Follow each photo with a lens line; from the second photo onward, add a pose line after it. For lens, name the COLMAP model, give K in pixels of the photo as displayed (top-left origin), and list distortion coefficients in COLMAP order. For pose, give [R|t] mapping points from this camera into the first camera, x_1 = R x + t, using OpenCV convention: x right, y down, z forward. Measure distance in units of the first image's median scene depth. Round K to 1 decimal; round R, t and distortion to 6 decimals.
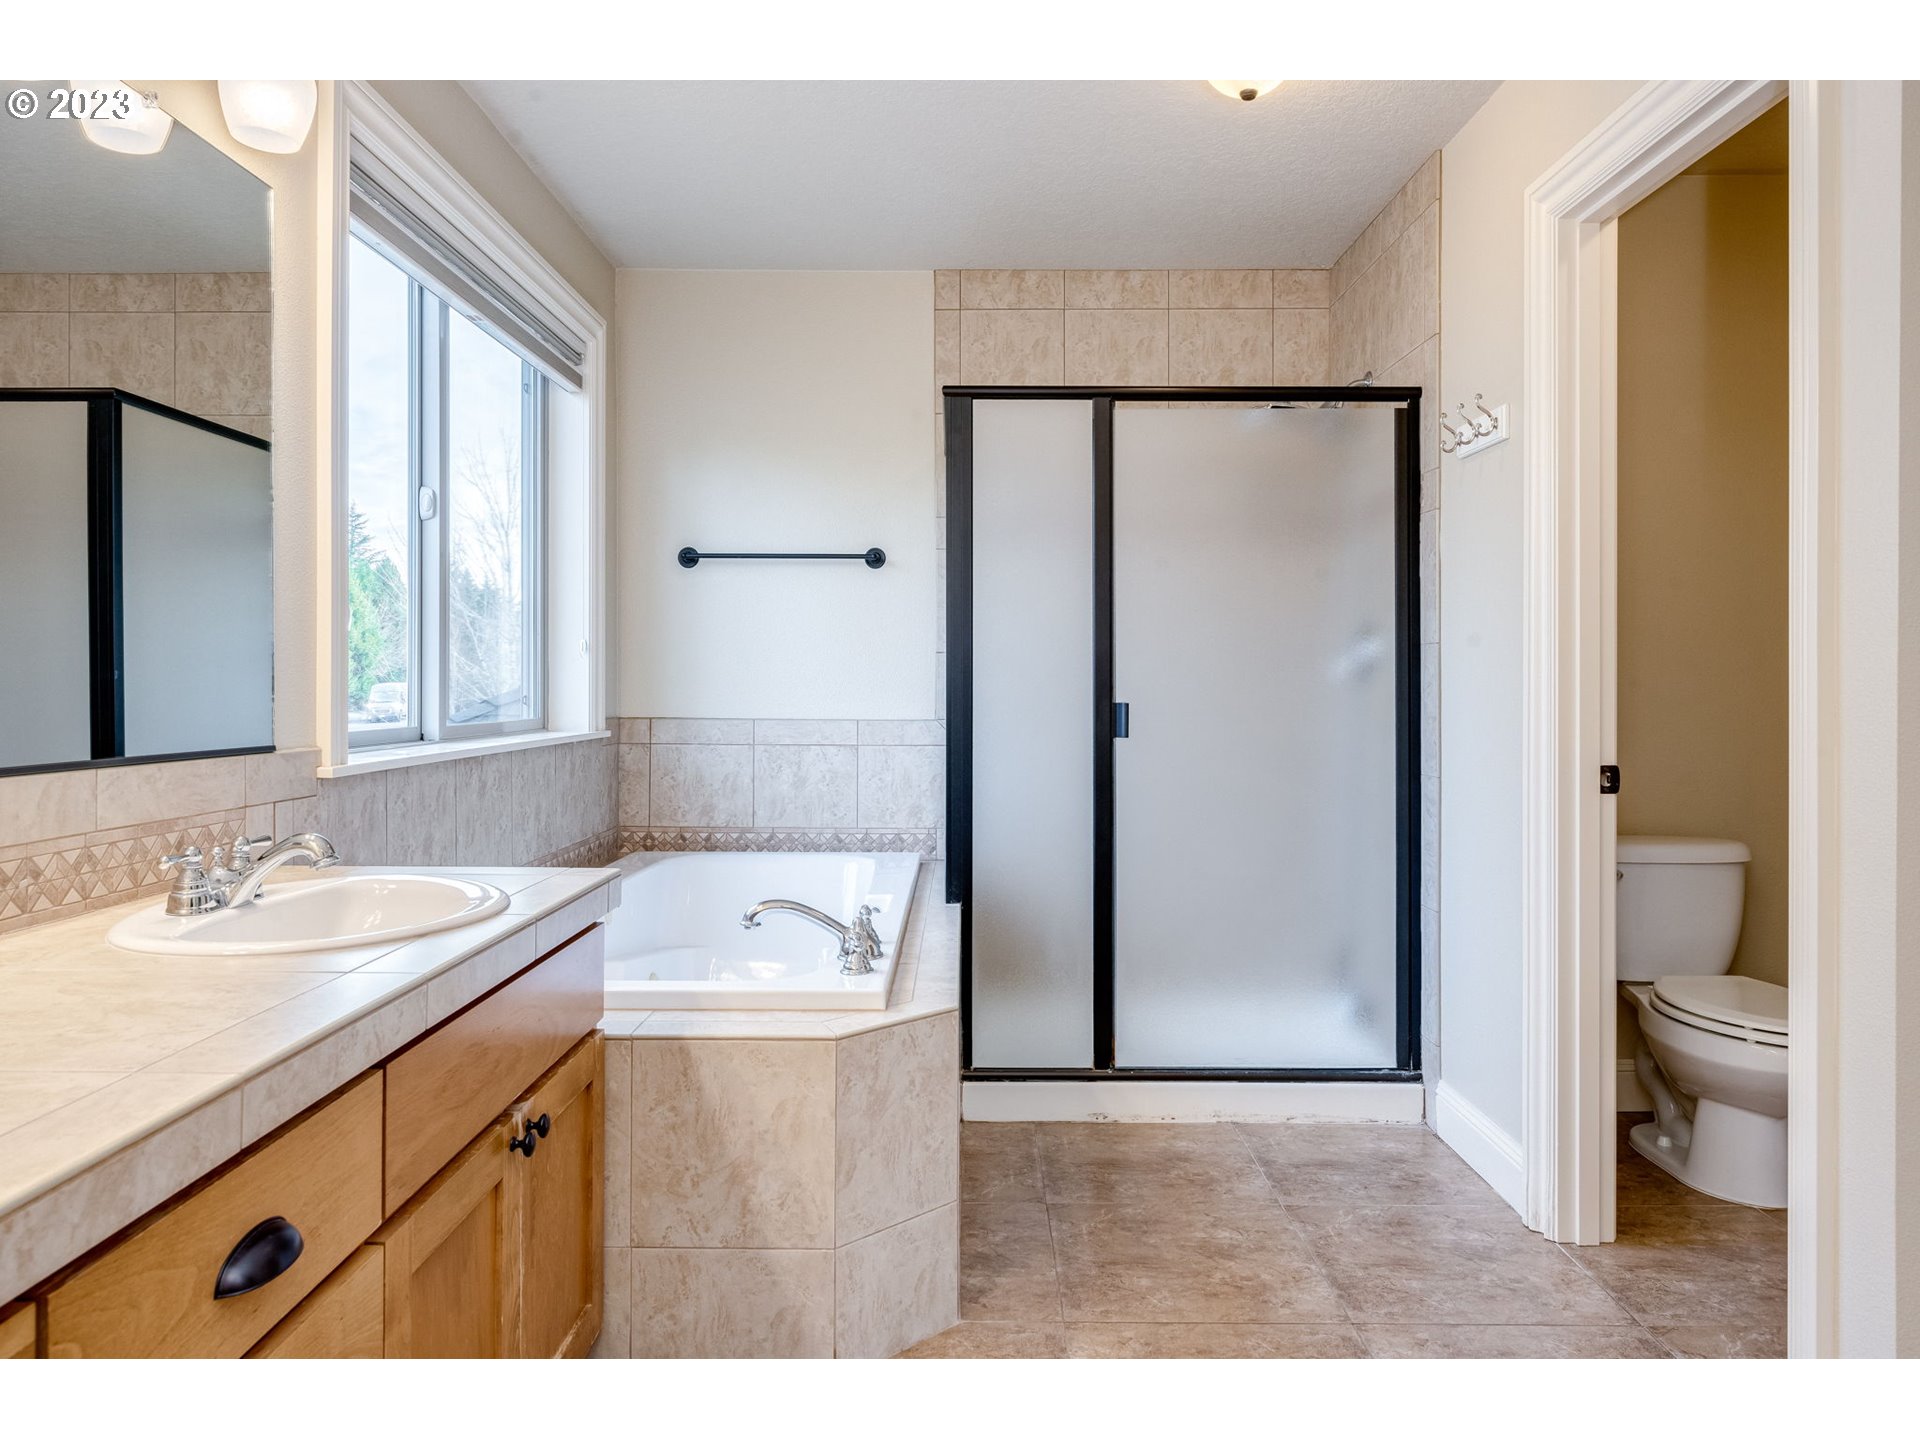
lens RADIAL K [[1271.2, 0, 960.1], [0, 1271.2, 697.9], [0, 0, 1]] dist [0.004800, -0.002065]
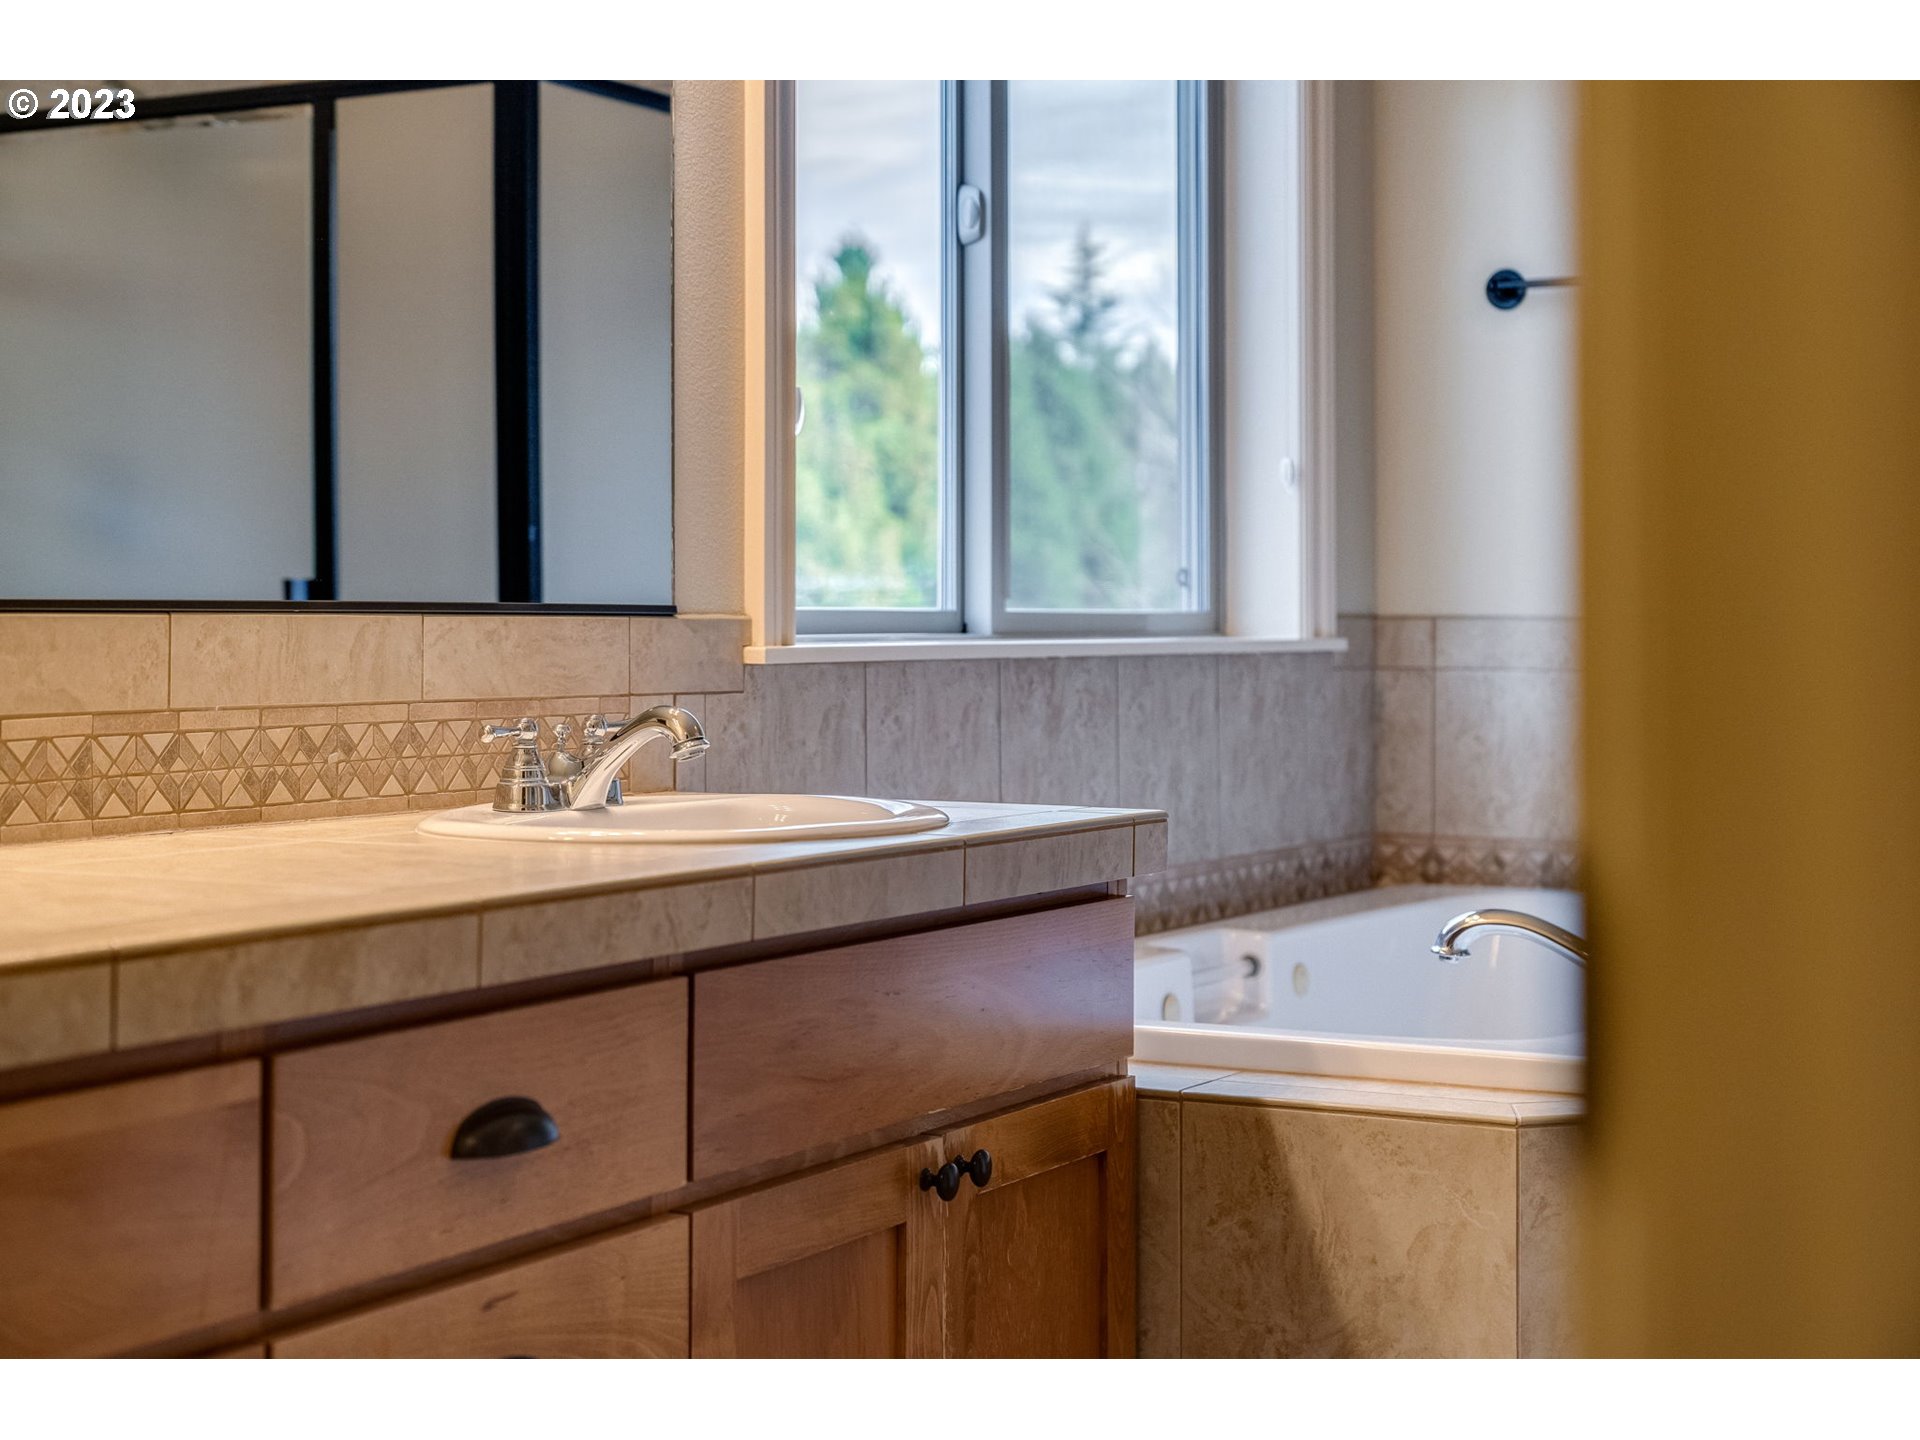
lens RADIAL K [[3142.9, 0, 957.0], [0, 3142.9, 613.7], [0, 0, 1]] dist [0.016810, 0.078144]
pose [[0.881978, -0.005537, -0.471258, 0.337413], [-0.001384, 0.999896, -0.014338, 0.064373], [0.471288, 0.013298, 0.881879, -0.335951]]
